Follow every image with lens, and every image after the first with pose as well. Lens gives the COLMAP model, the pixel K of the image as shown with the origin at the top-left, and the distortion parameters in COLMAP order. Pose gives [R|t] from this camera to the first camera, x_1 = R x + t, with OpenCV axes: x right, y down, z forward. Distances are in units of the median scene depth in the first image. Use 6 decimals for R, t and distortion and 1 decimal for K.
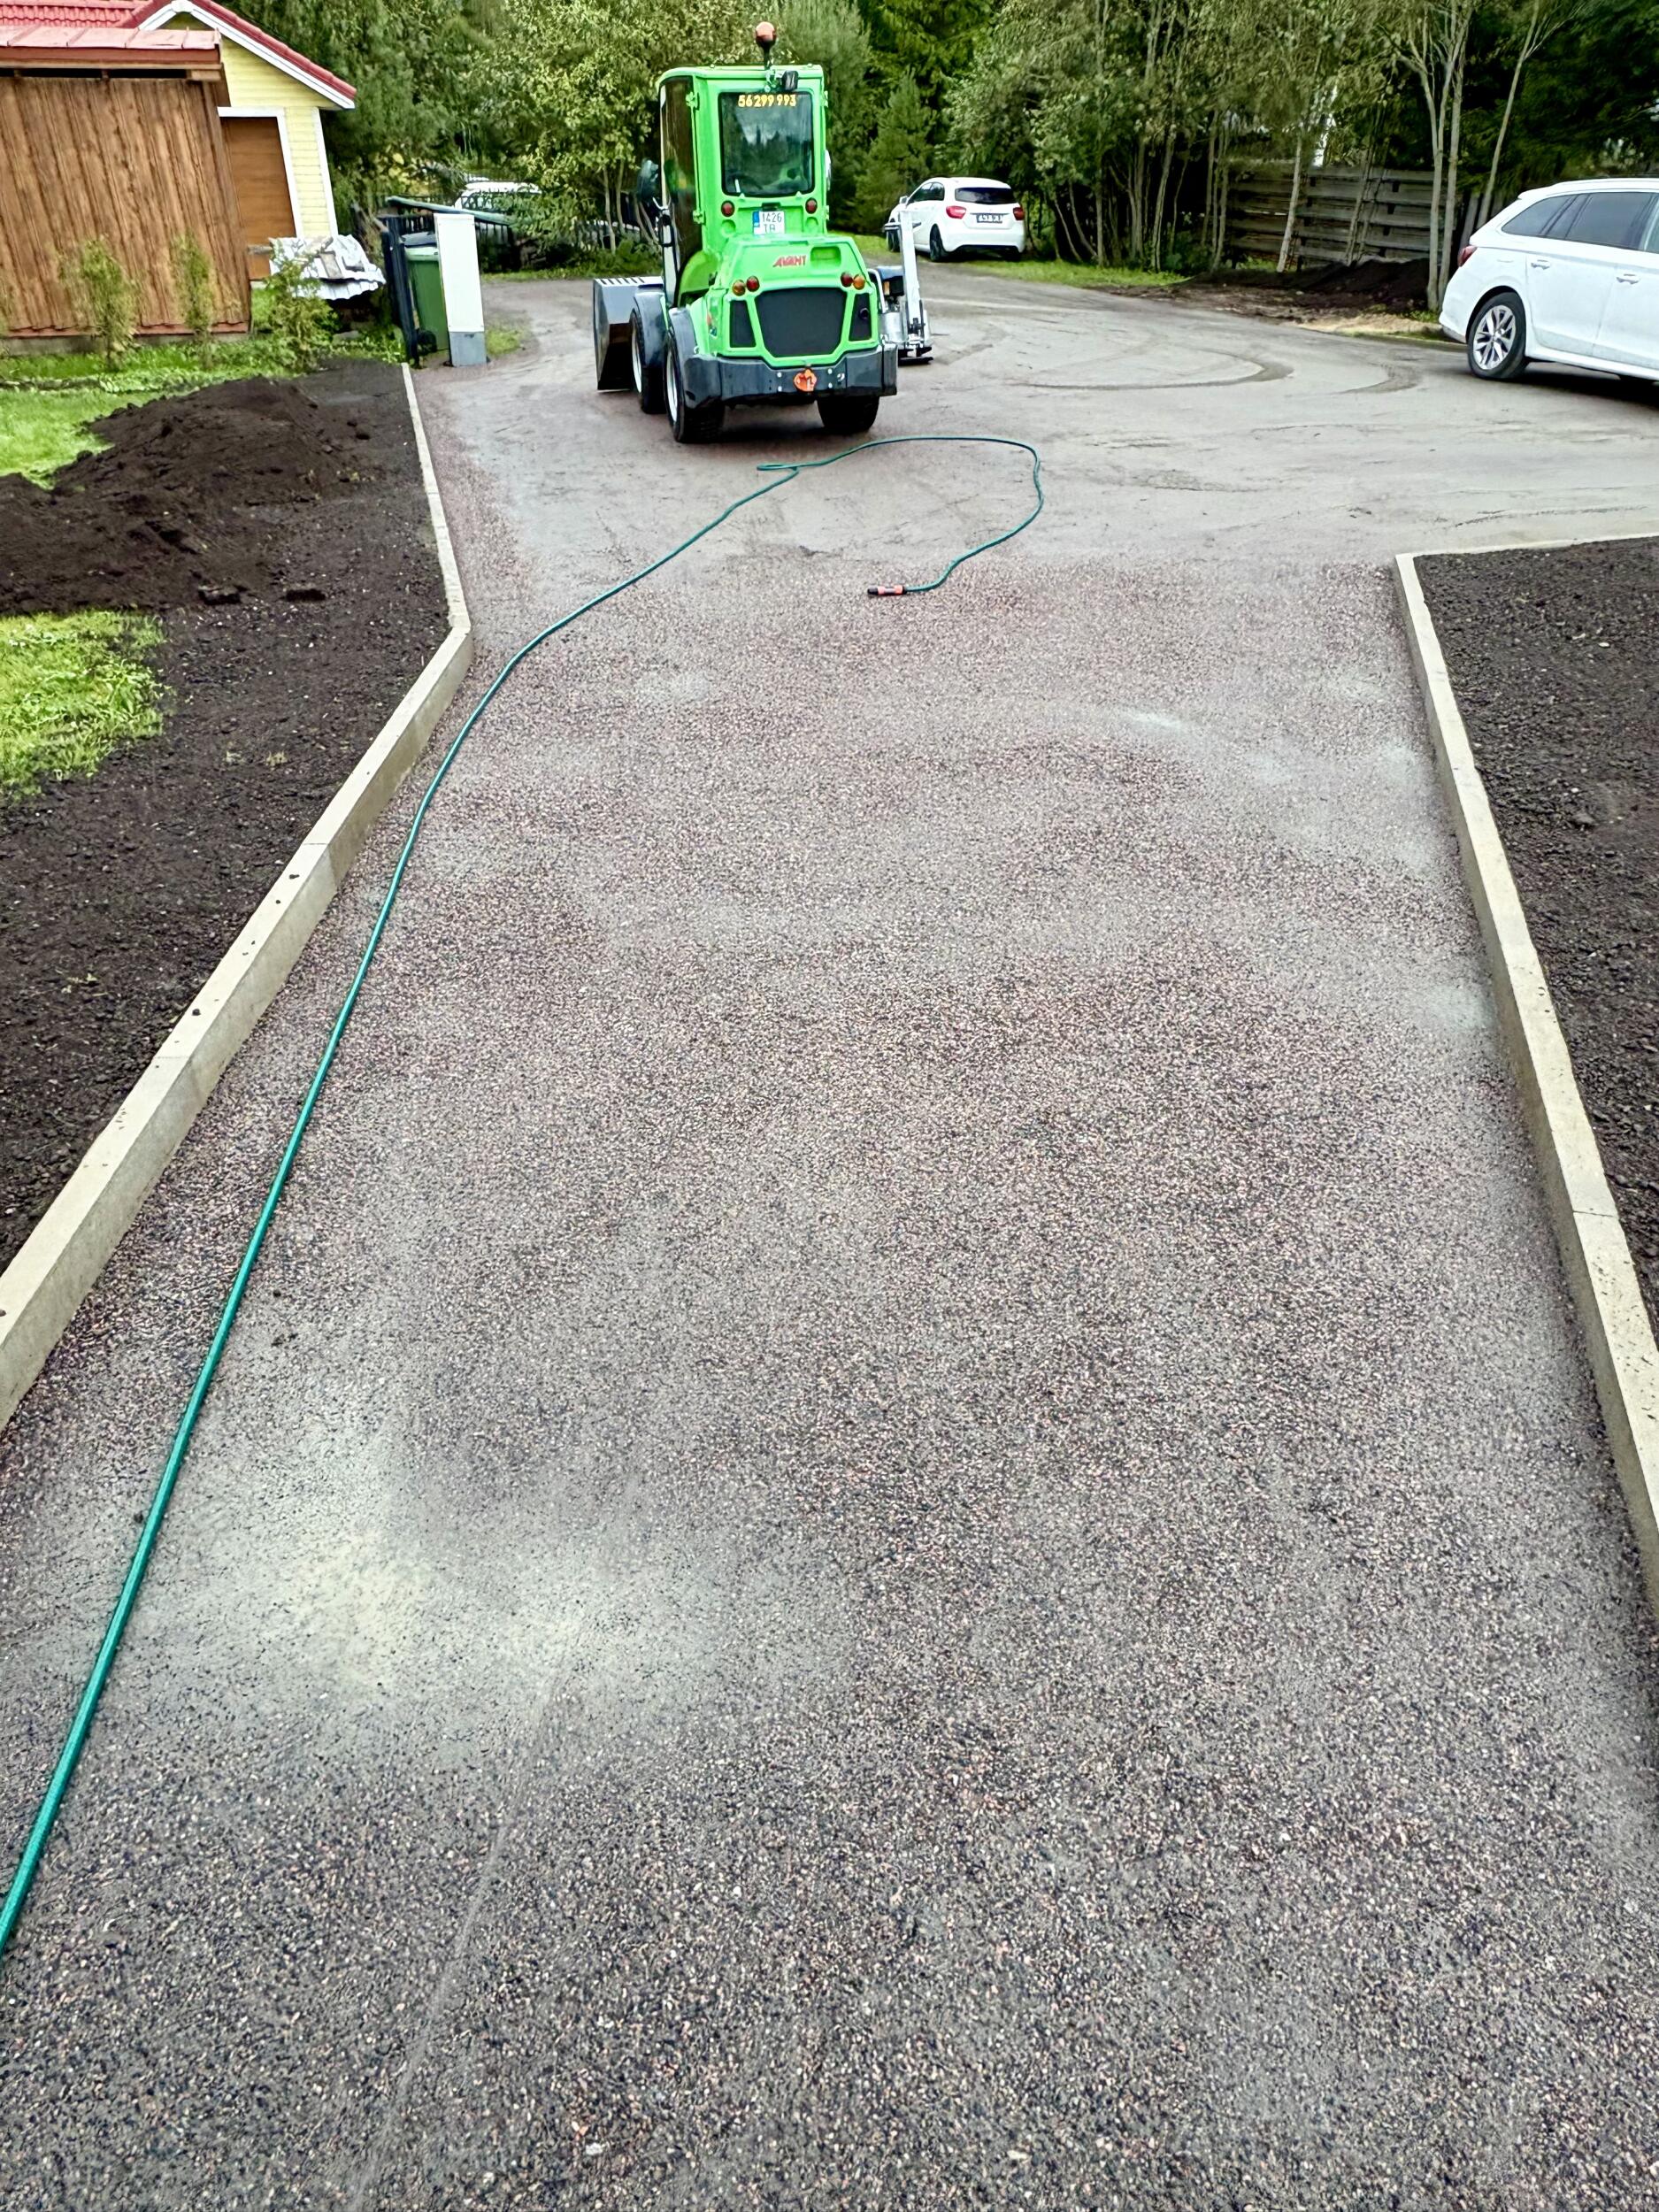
lens RADIAL K [[1388.6, 0, 820.1], [0, 1388.6, 1114.5], [0, 0, 1]] dist [0.001119, 0.002115]
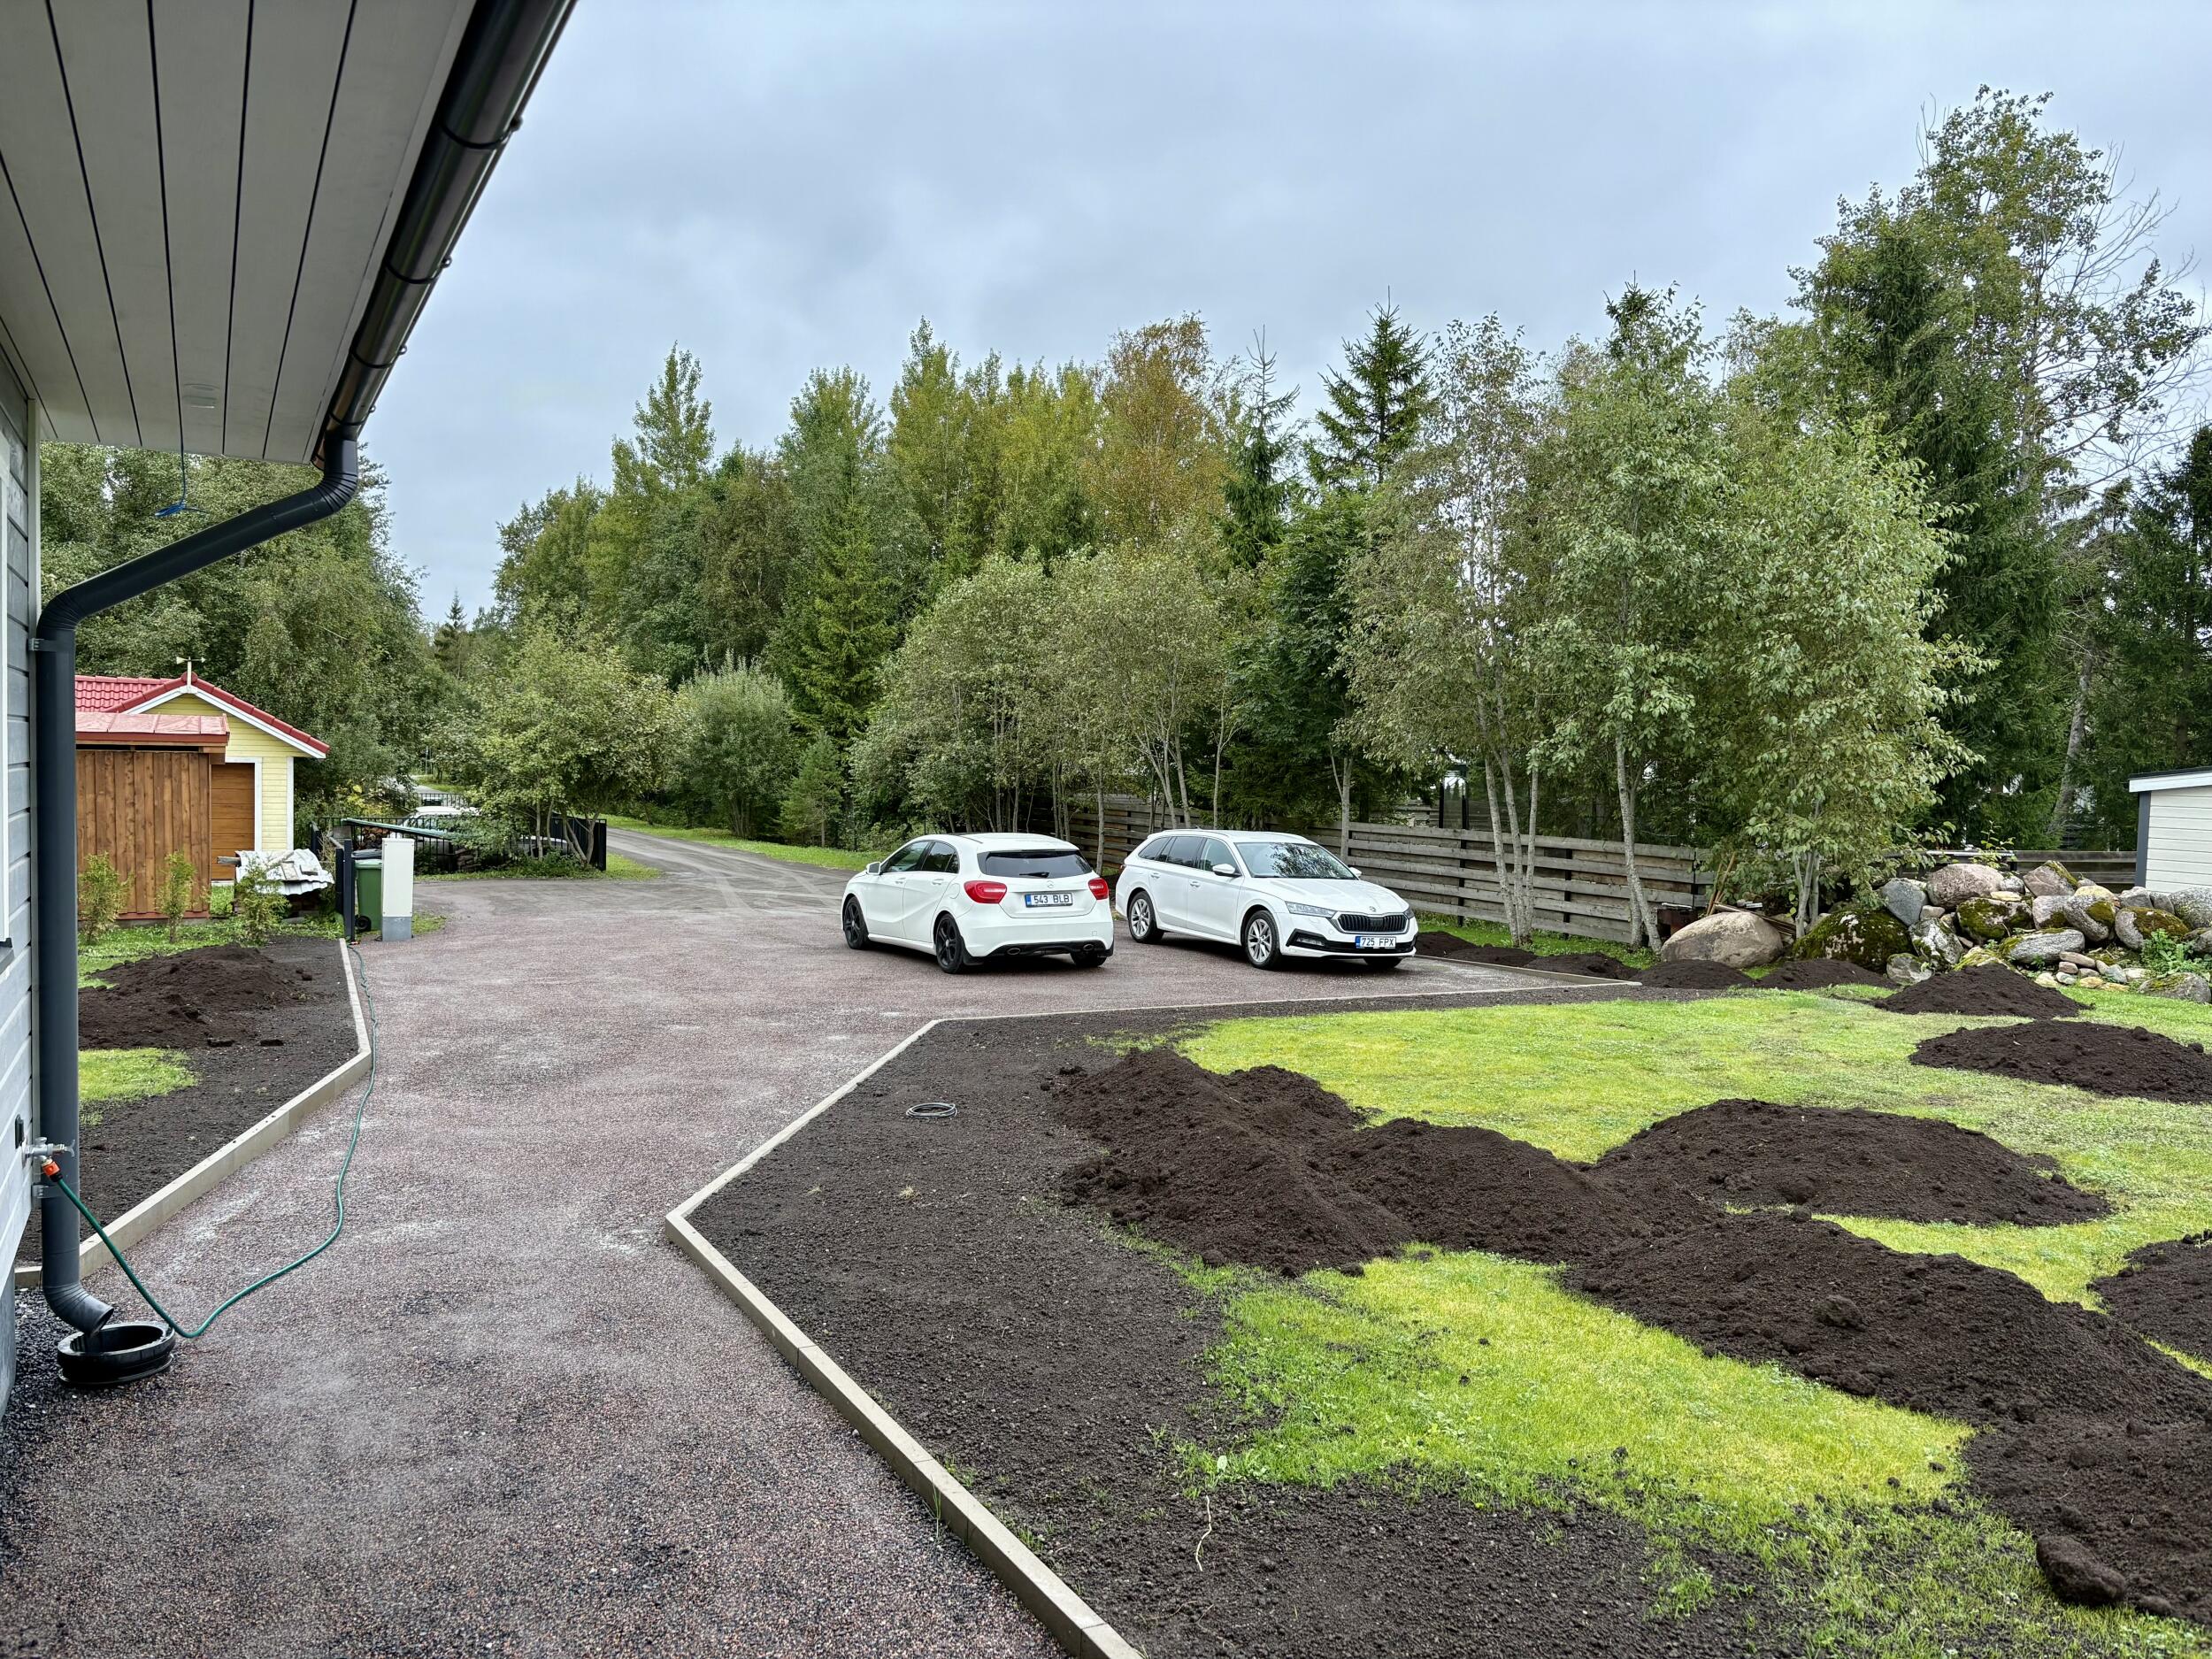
lens RADIAL K [[1666.9, 0, 1096.8], [0, 1666.9, 845.7], [0, 0, 1]] dist [0.013407, 0.000280]
pose [[0.984927, 0.006196, 0.172861, 0.089668], [0.086446, 0.847972, -0.522945, 0.190800], [-0.149821, 0.530005, 0.834655, -0.327661]]
